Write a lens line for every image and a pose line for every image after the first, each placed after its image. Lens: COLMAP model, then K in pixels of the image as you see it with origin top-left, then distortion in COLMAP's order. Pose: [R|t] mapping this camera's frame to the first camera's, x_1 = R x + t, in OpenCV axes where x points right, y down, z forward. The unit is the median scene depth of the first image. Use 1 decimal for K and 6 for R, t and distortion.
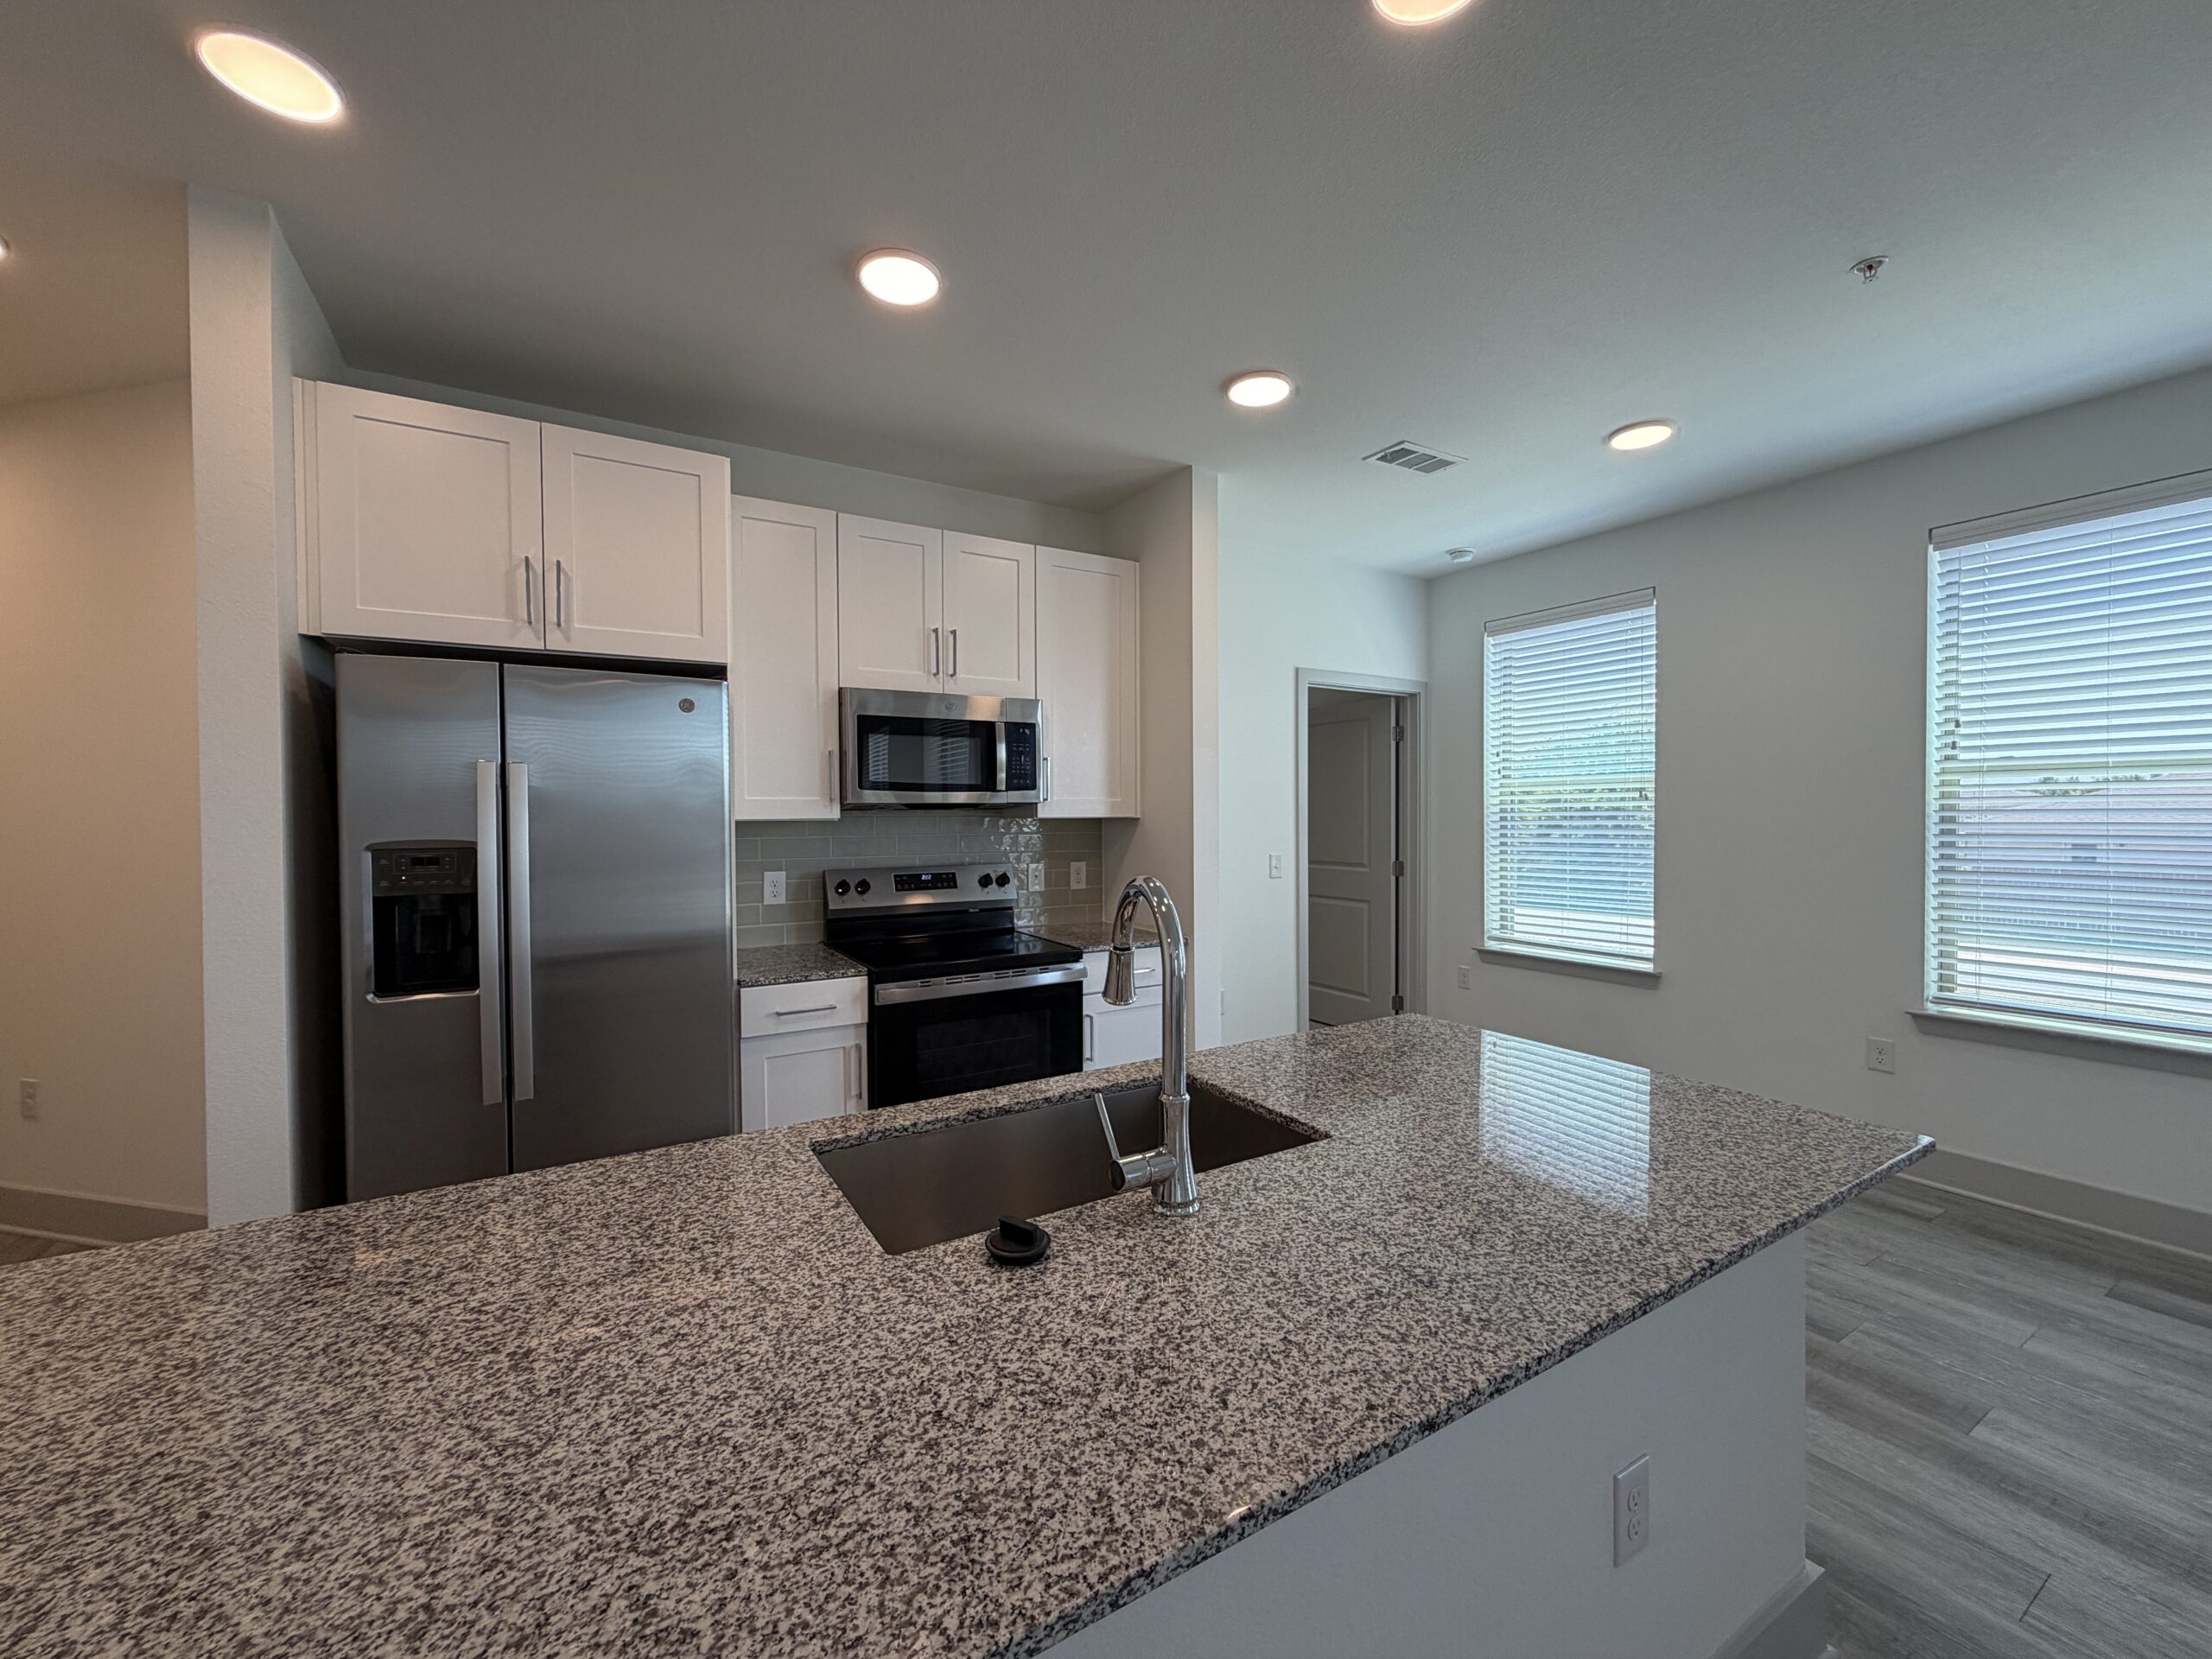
lens RADIAL K [[889.8, 0, 1106.4], [0, 889.8, 824.8], [0, 0, 1]] dist [0.002415, 0.000623]
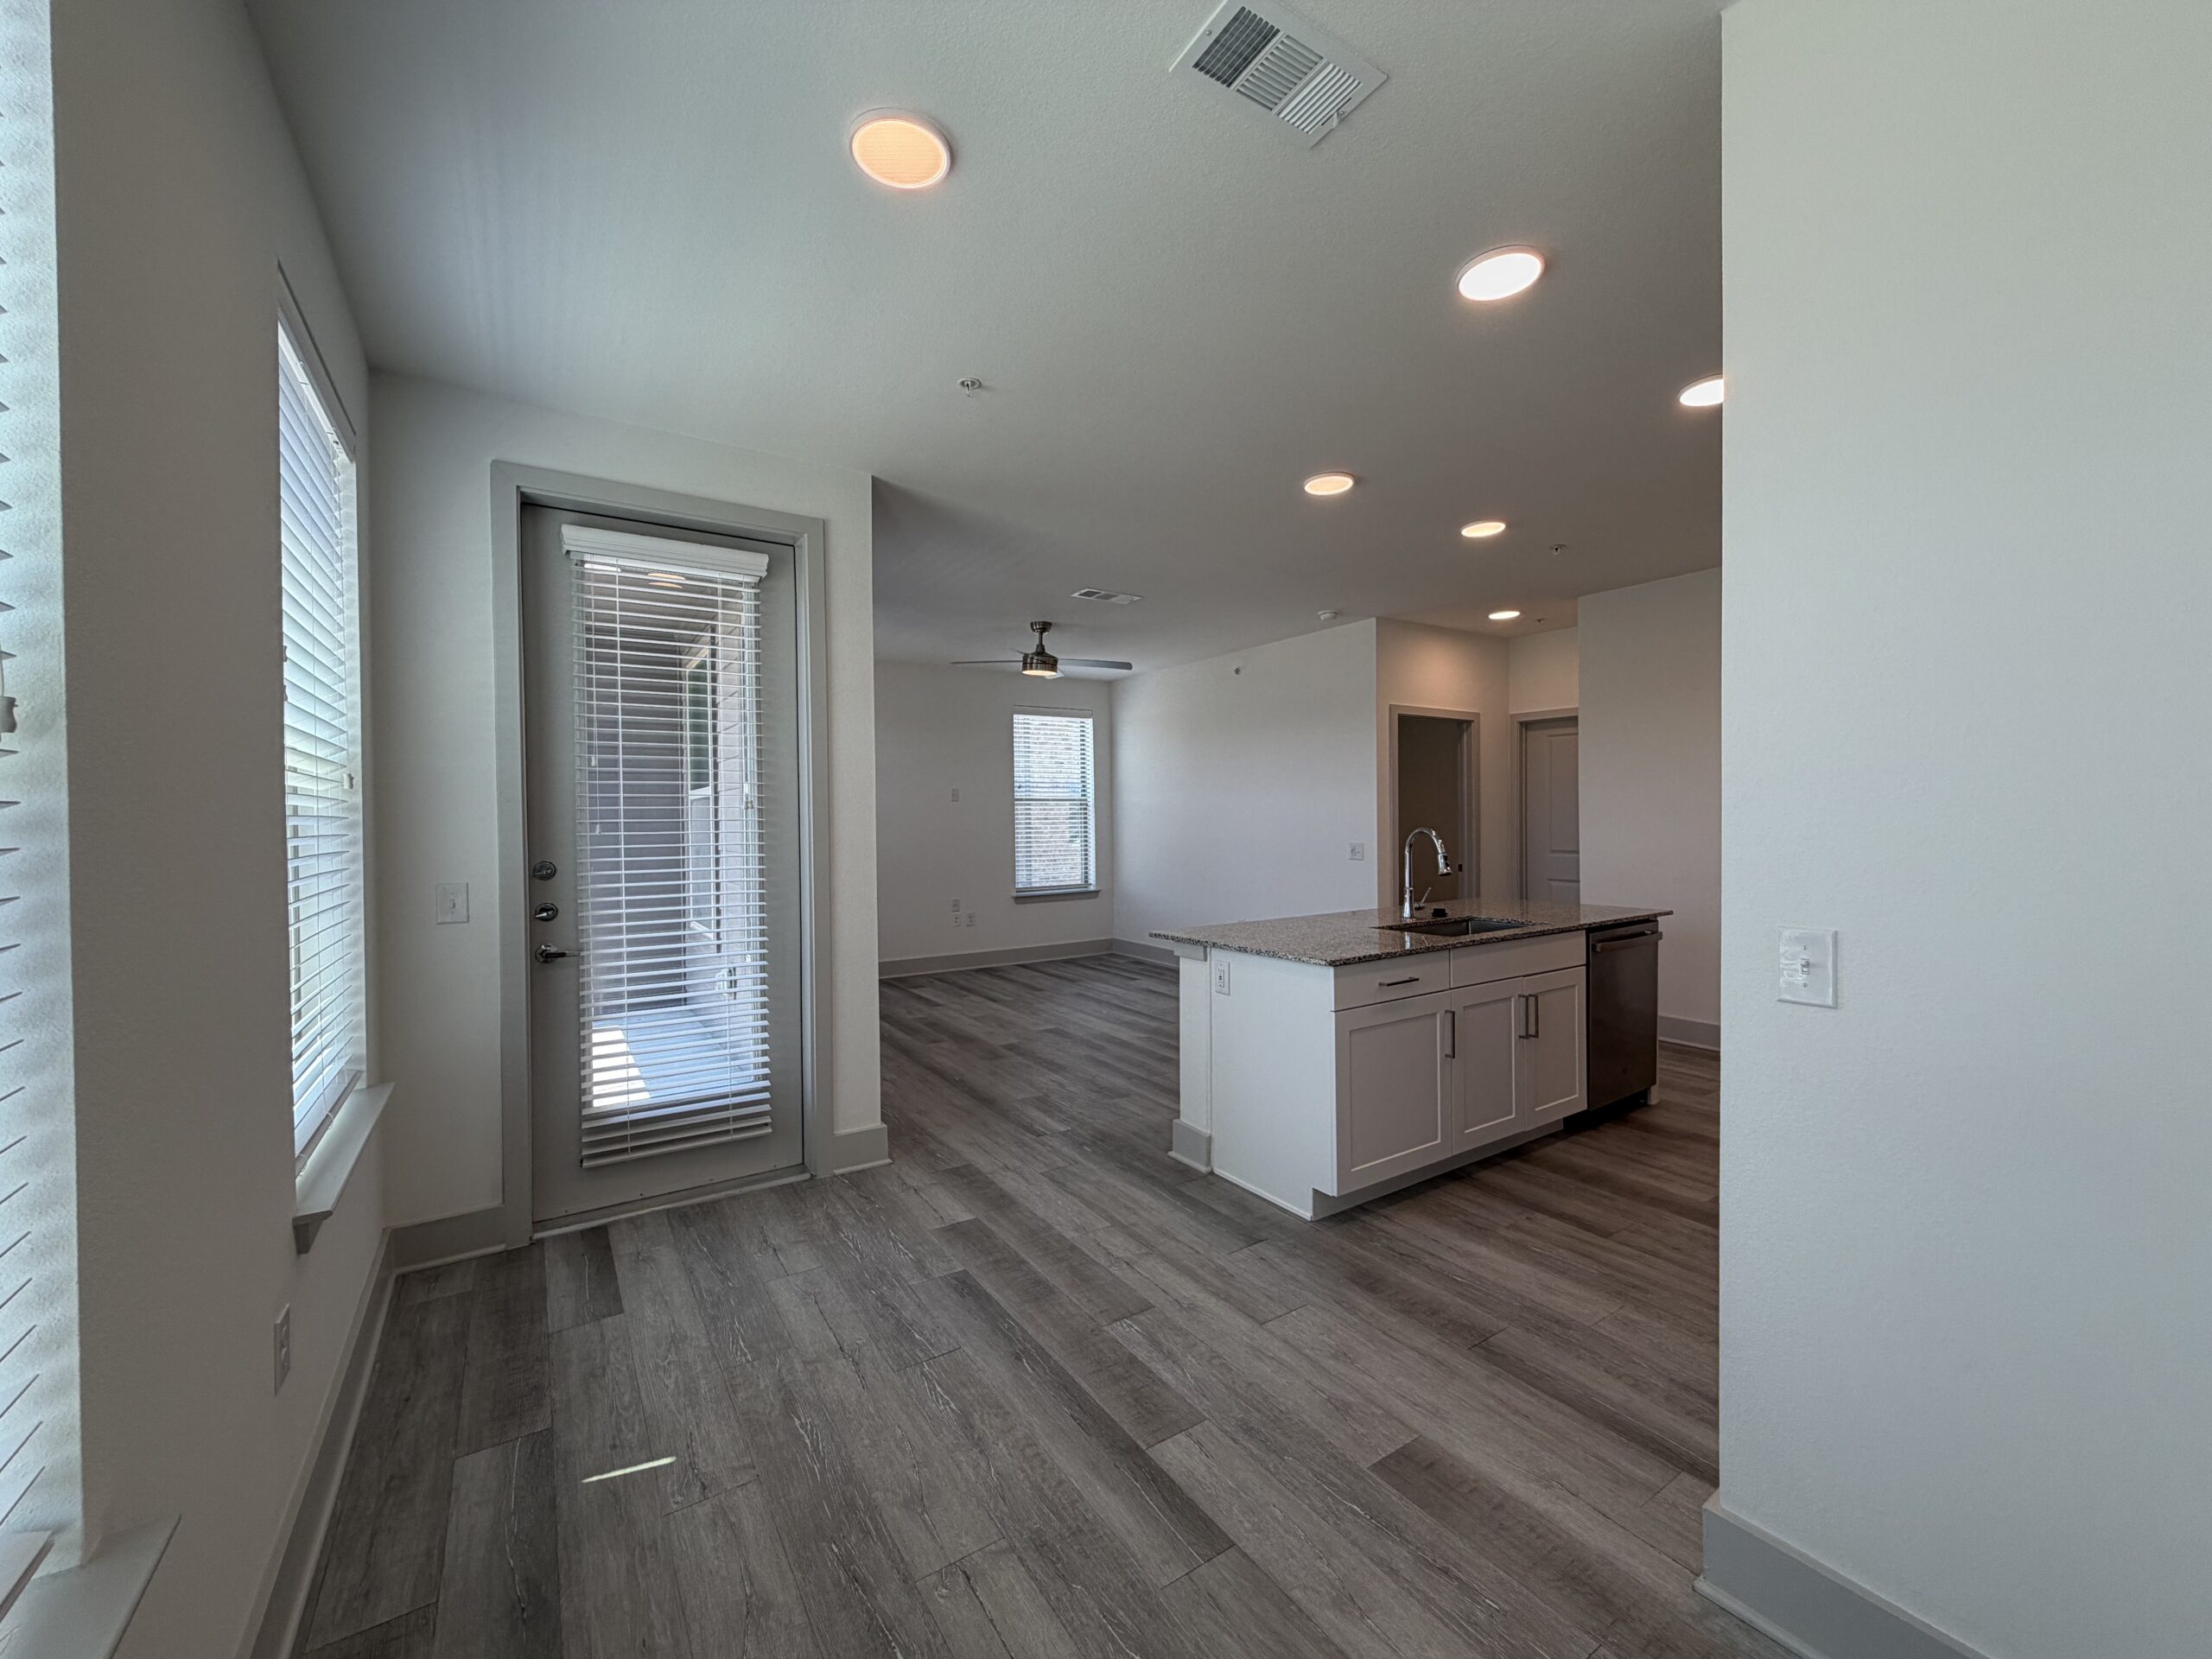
lens RADIAL K [[889.8, 0, 1104.3], [0, 889.8, 826.2], [0, 0, 1]] dist [0.002415, 0.000623]
pose [[-0.999394, 0.010595, -0.033145, 0.589622], [0.009821, 0.999677, 0.023430, -0.027584], [0.033383, 0.023091, -0.999176, 1.913829]]
